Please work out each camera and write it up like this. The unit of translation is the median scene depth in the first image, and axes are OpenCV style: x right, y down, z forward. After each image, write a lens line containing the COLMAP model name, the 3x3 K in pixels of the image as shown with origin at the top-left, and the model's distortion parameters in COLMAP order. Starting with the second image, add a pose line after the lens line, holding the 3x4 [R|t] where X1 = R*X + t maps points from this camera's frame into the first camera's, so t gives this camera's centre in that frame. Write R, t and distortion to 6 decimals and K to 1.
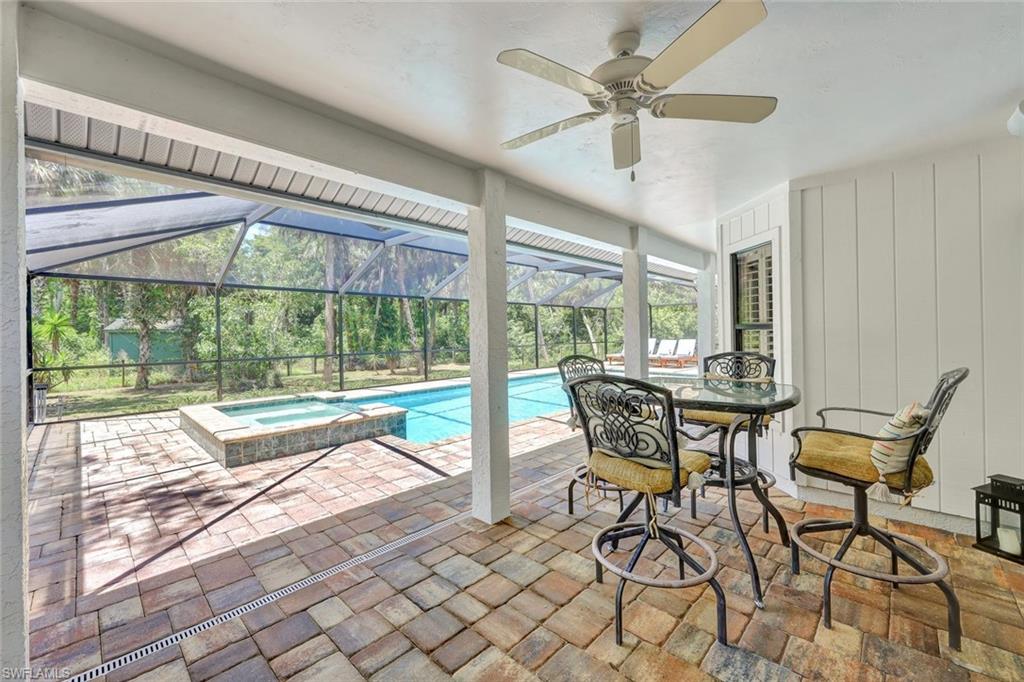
lens RADIAL K [[434.1, 0, 512.2], [0, 434.1, 369.7], [0, 0, 1]] dist [-0.001606, -0.000157]
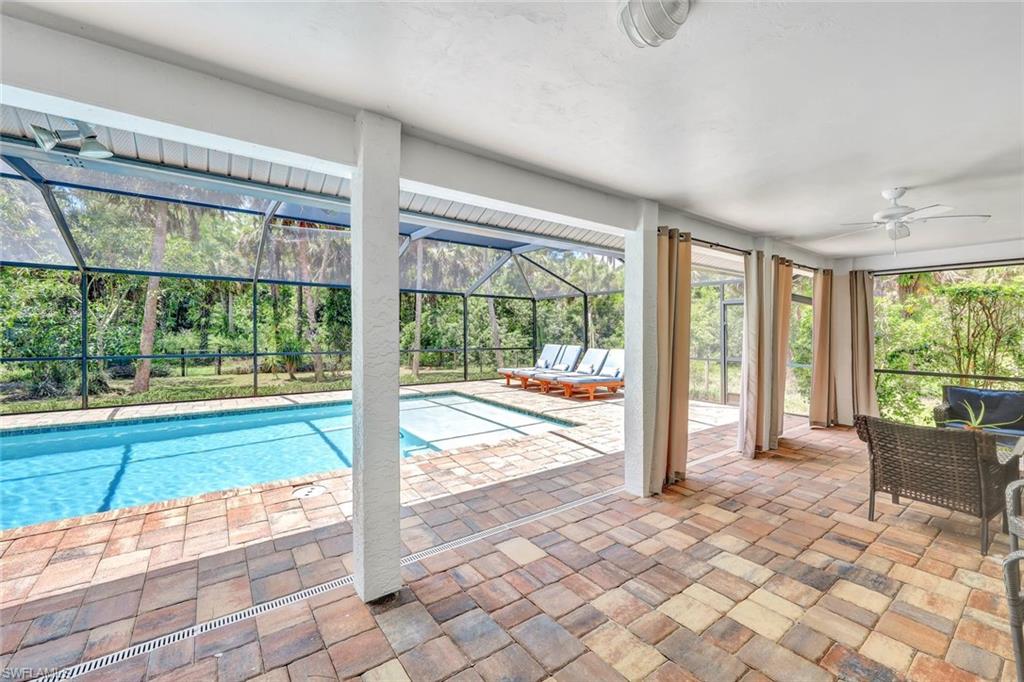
lens RADIAL K [[418.1, 0, 511.9], [0, 418.1, 325.3], [0, 0, 1]] dist [0.001242, -0.000148]
pose [[0.980801, 0.015839, -0.194367, 0.223004], [-0.035196, 0.994706, -0.096542, -0.024039], [0.191809, 0.101530, 0.976166, 0.248403]]
